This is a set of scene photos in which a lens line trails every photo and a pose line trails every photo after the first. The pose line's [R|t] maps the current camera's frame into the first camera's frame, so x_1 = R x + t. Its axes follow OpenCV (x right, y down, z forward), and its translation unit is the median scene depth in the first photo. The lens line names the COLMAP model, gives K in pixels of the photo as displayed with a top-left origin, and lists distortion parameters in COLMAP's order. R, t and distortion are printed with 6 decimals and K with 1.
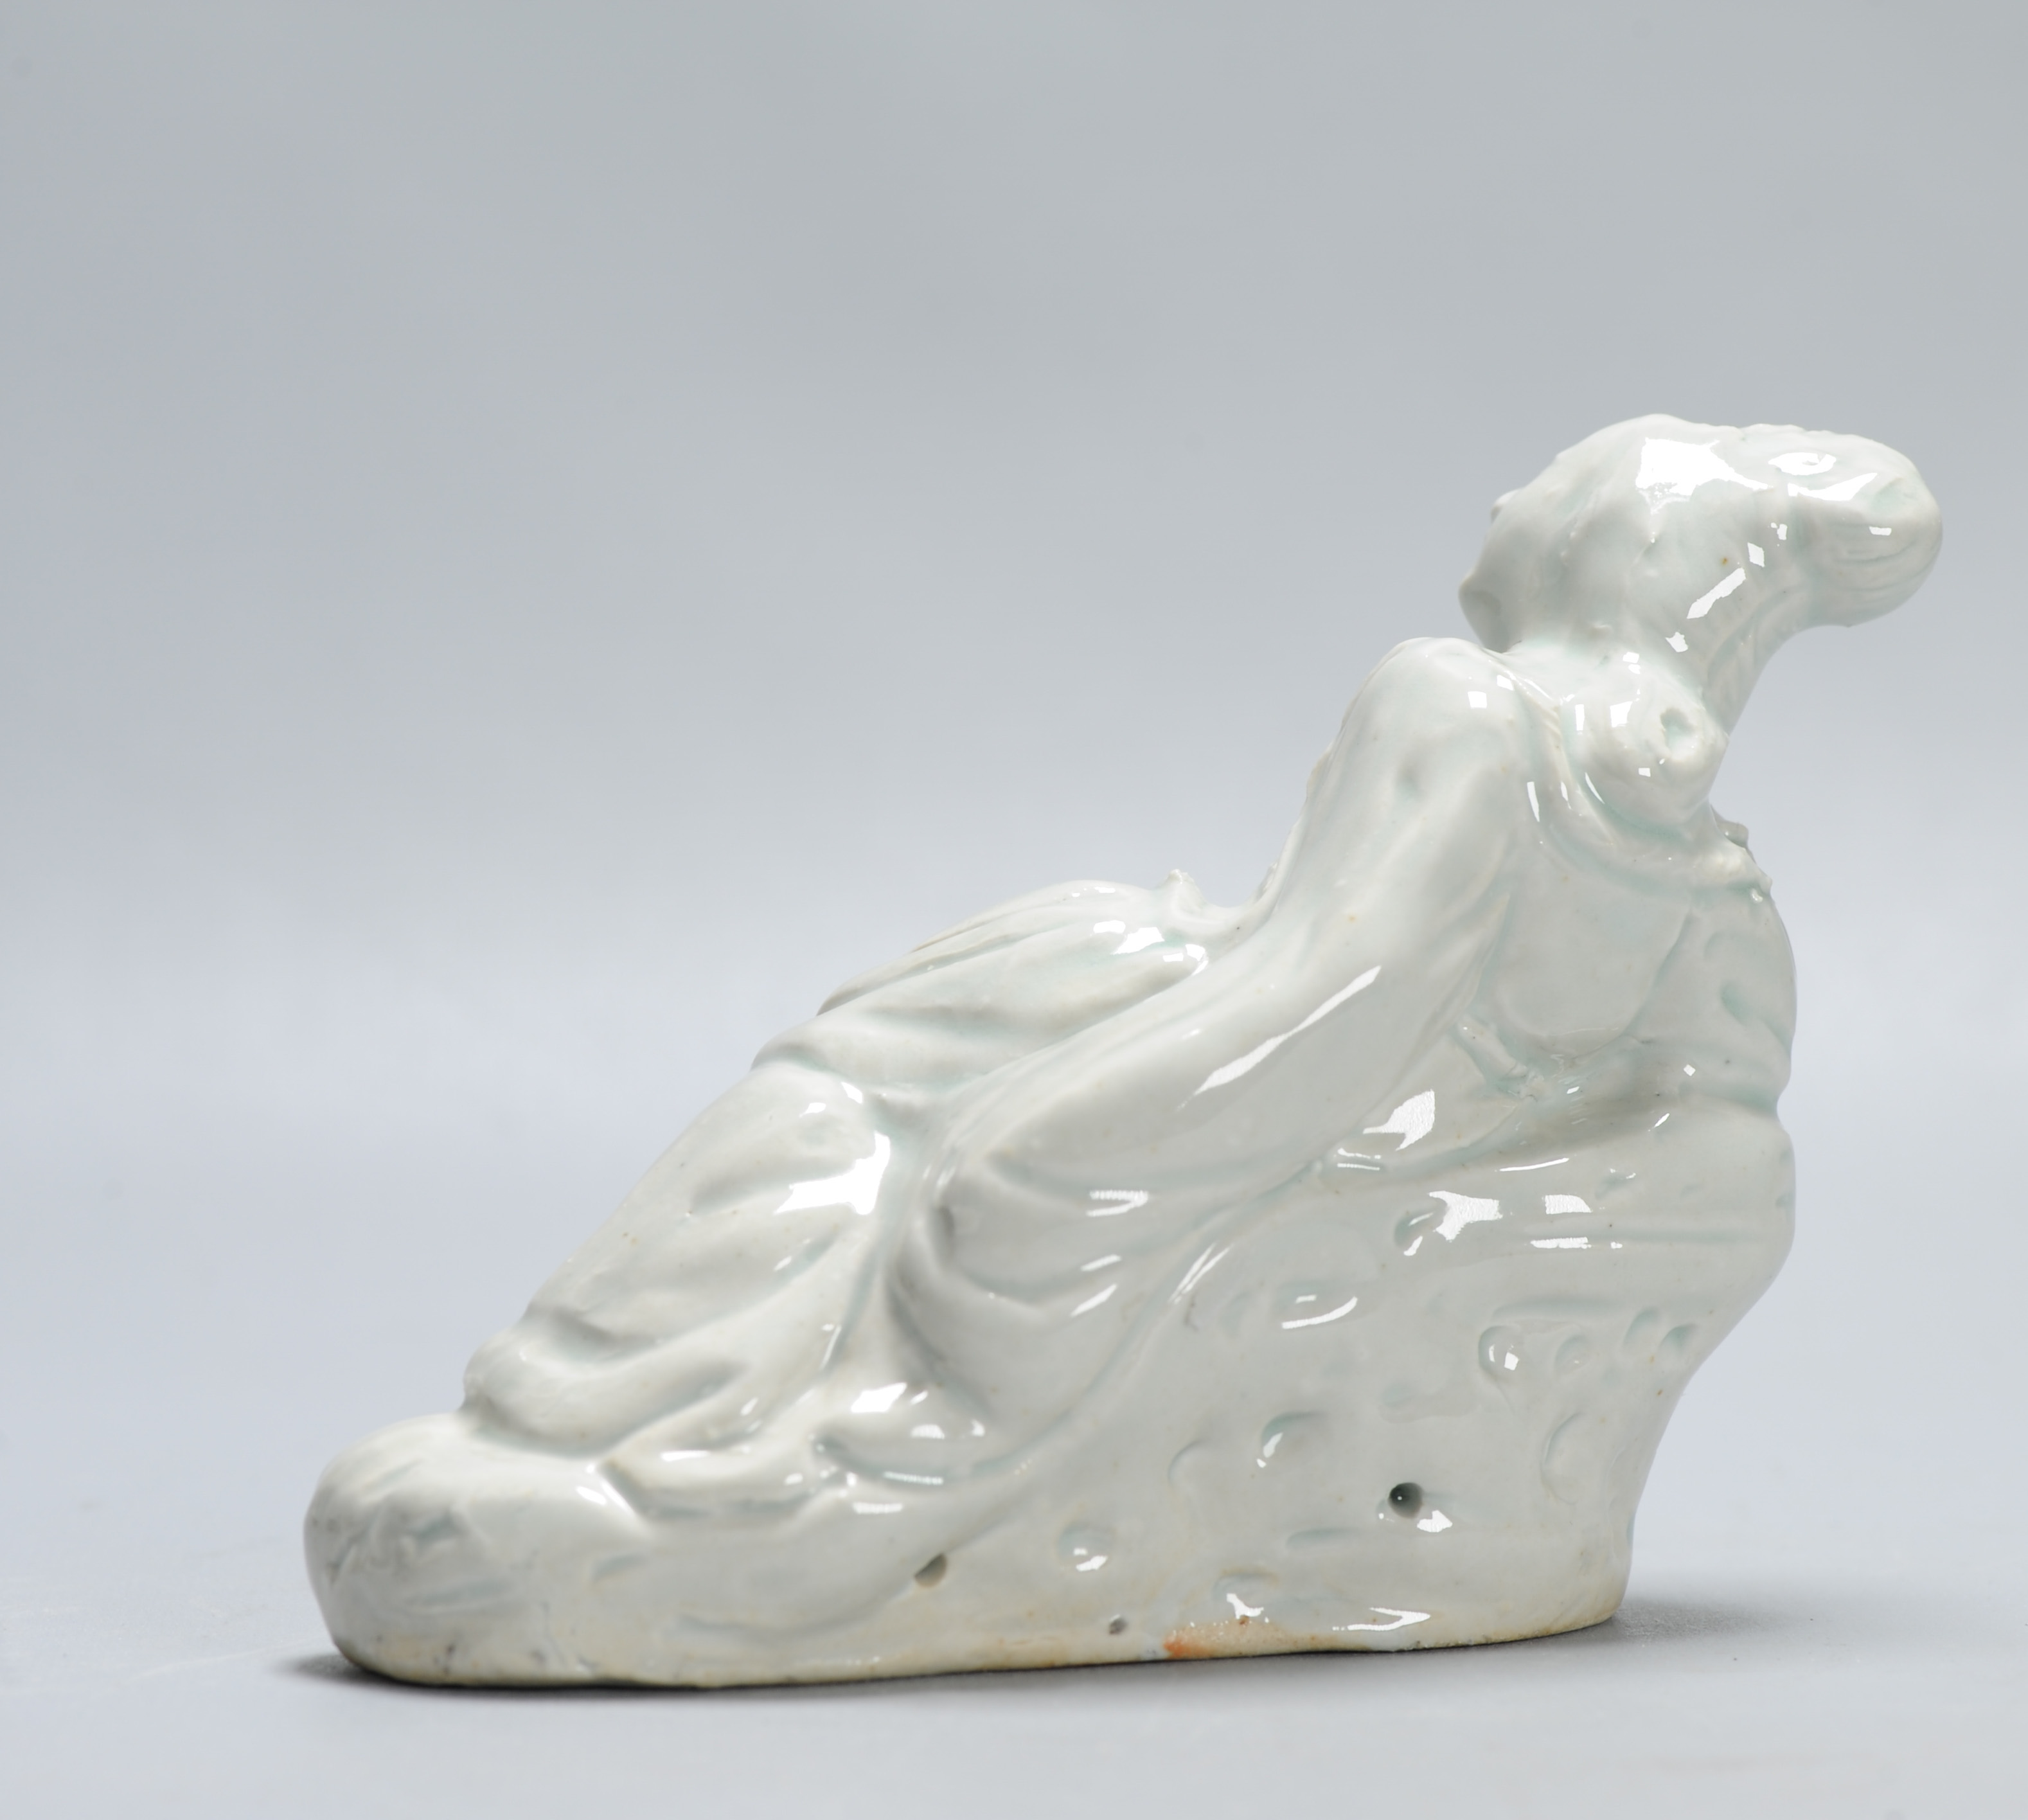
lens RADIAL K [[8801.7, 0, 1014.0], [0, 8801.7, 910.0], [0, 0, 1]] dist [-0.284023, -1.128524]
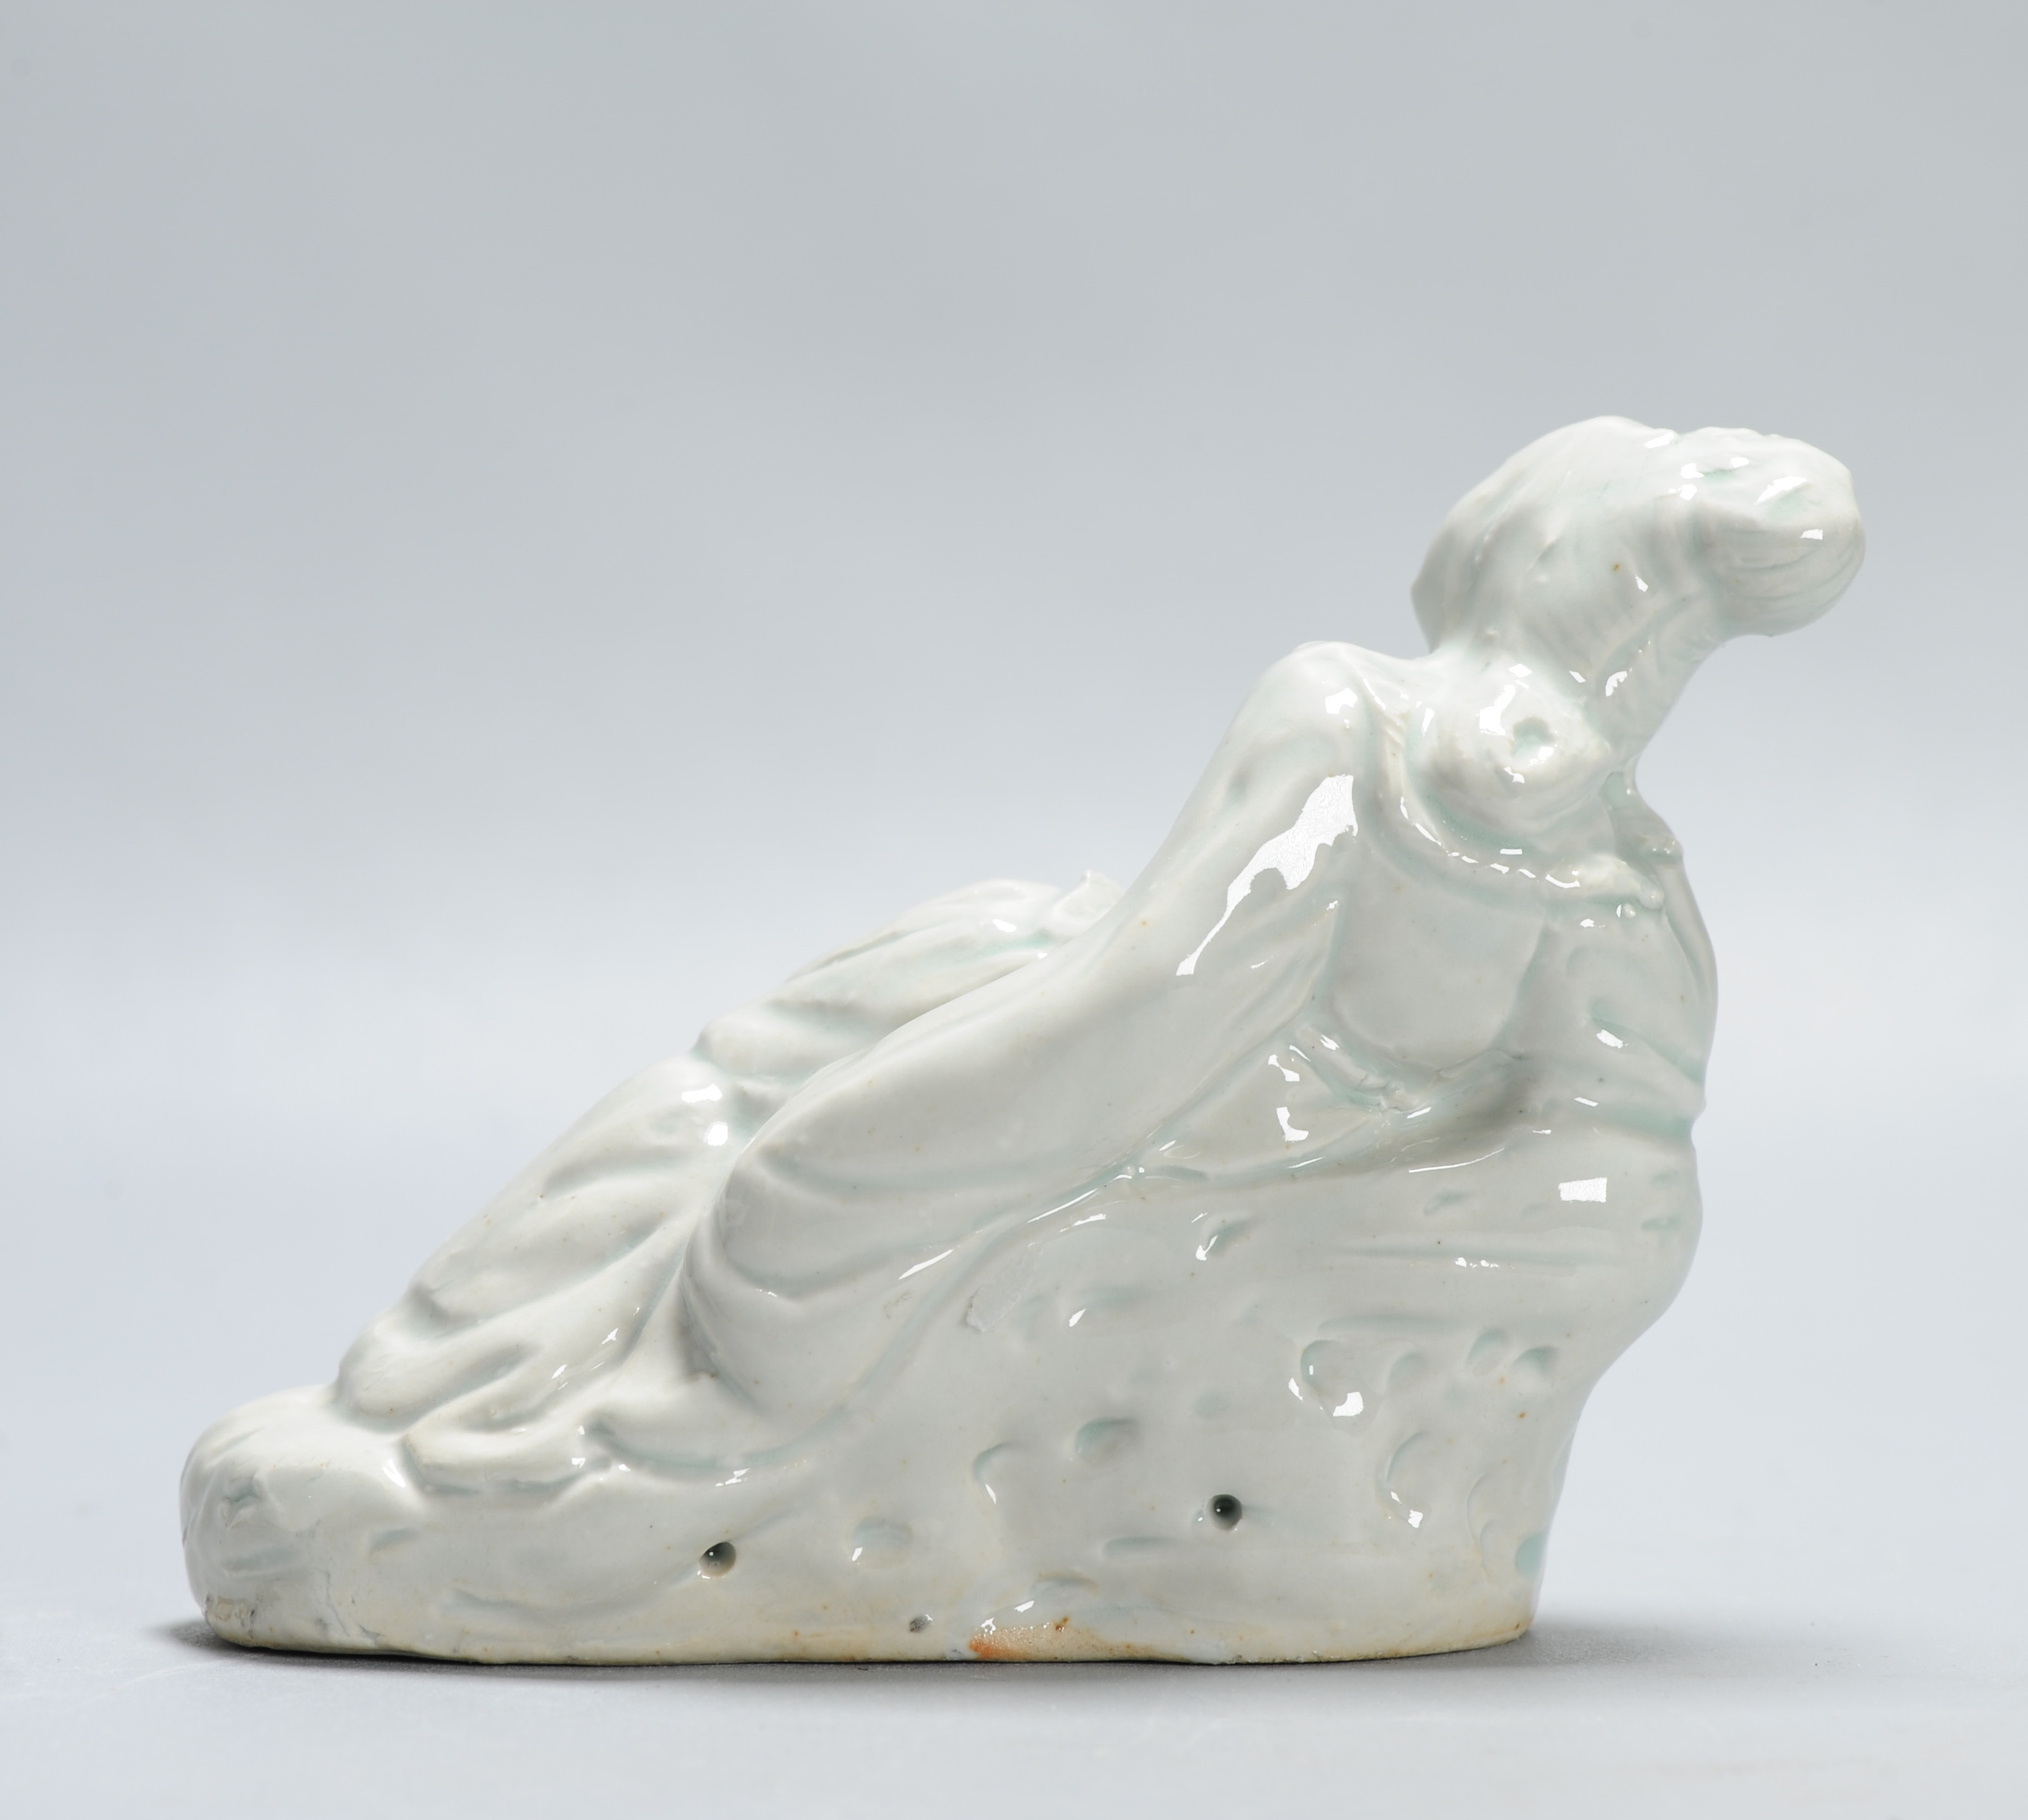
lens RADIAL K [[8801.7, 0, 1014.0], [0, 8801.7, 910.0], [0, 0, 1]] dist [-0.284023, -1.128524]
pose [[0.950898, 0.024348, -0.308547, 0.326309], [-0.023696, 0.999702, 0.005860, -0.005901], [0.308597, 0.001740, 0.951191, 0.050763]]
